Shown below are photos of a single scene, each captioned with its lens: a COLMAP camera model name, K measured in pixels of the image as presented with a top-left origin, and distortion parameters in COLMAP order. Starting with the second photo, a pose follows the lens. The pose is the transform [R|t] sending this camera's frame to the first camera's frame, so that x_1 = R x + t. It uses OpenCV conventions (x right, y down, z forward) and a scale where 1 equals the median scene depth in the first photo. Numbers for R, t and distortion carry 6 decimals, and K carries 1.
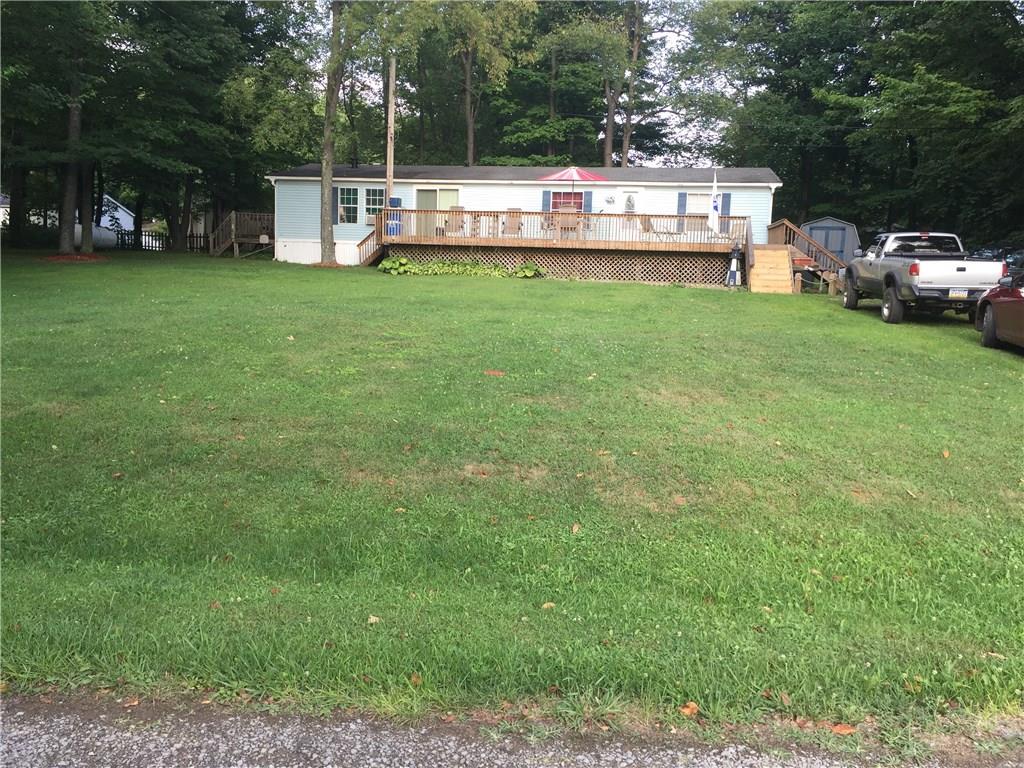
lens RADIAL K [[871.1, 0, 512.0], [0, 871.1, 384.0], [0, 0, 1]] dist [0.078805, -0.086565]
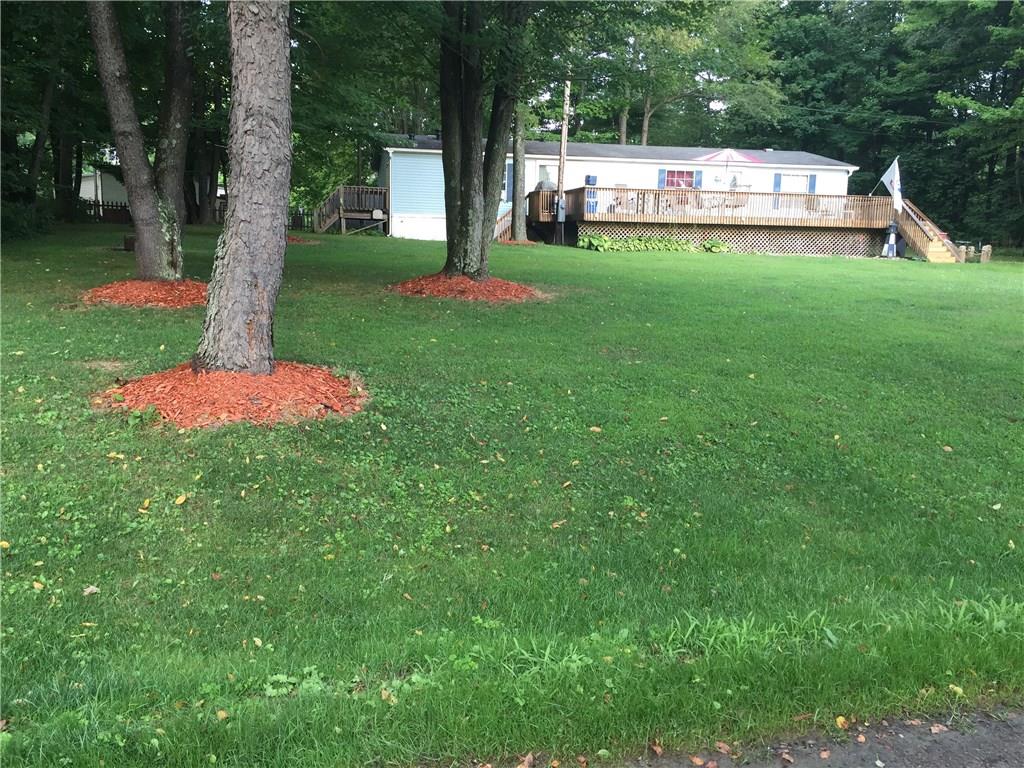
lens RADIAL K [[871.1, 0, 512.0], [0, 871.1, 384.0], [0, 0, 1]] dist [0.078805, -0.086565]
pose [[0.930627, -0.067292, 0.359730, -0.532065], [0.053074, 0.997374, 0.049268, -0.022702], [-0.362101, -0.026758, 0.931755, 0.066801]]
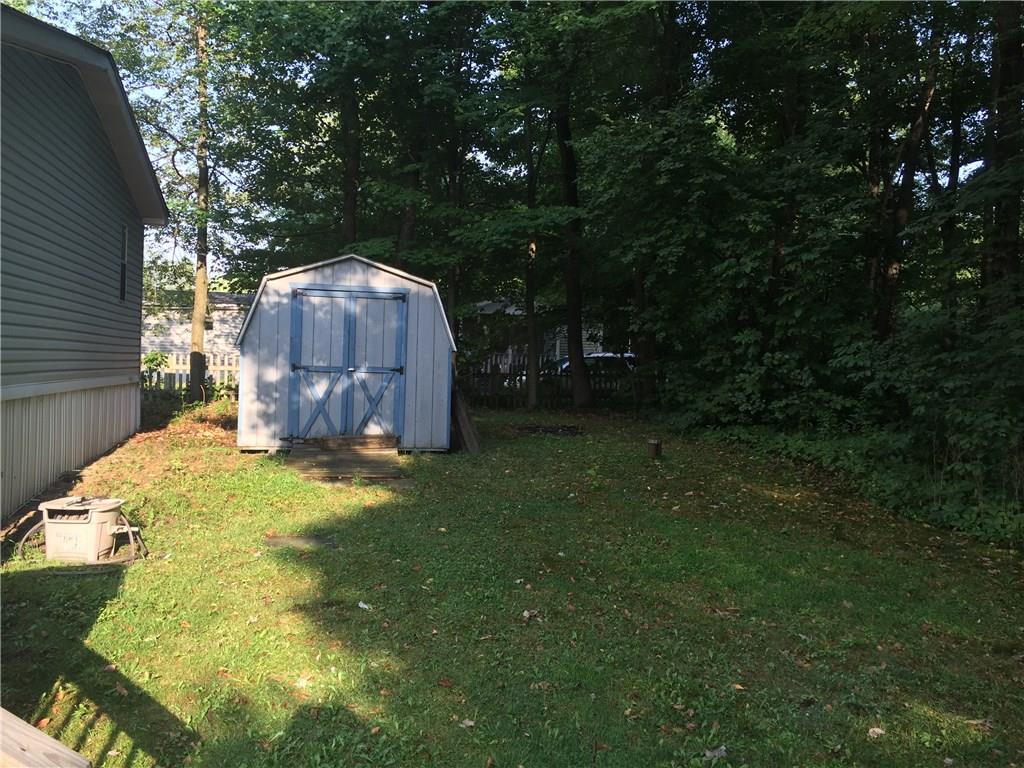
lens RADIAL K [[871.1, 0, 512.0], [0, 871.1, 384.0], [0, 0, 1]] dist [0.078805, -0.086565]
pose [[0.927878, -0.013064, 0.372656, 0.330030], [0.046520, 0.995634, -0.080929, -0.132162], [-0.369971, 0.092428, 0.924434, 0.782912]]
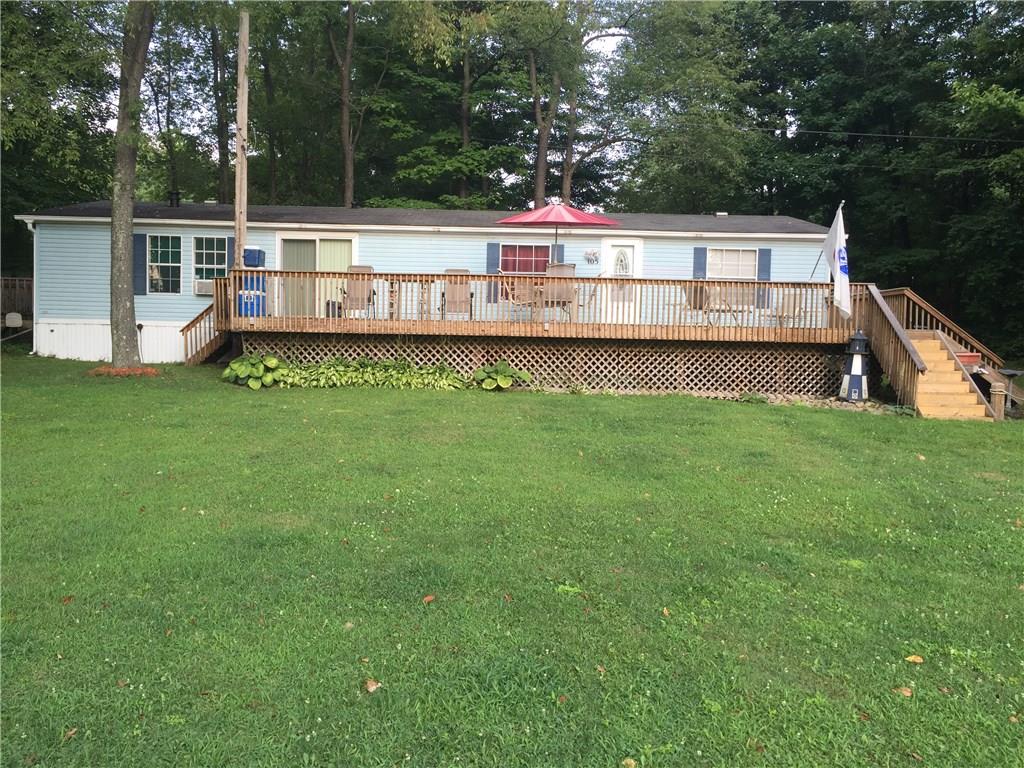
lens RADIAL K [[871.1, 0, 512.0], [0, 871.1, 384.0], [0, 0, 1]] dist [0.078805, -0.086565]
pose [[0.982106, -0.021566, 0.187088, -0.069016], [0.034784, 0.997102, -0.067657, -0.074169], [-0.185087, 0.072954, 0.980010, 0.377867]]
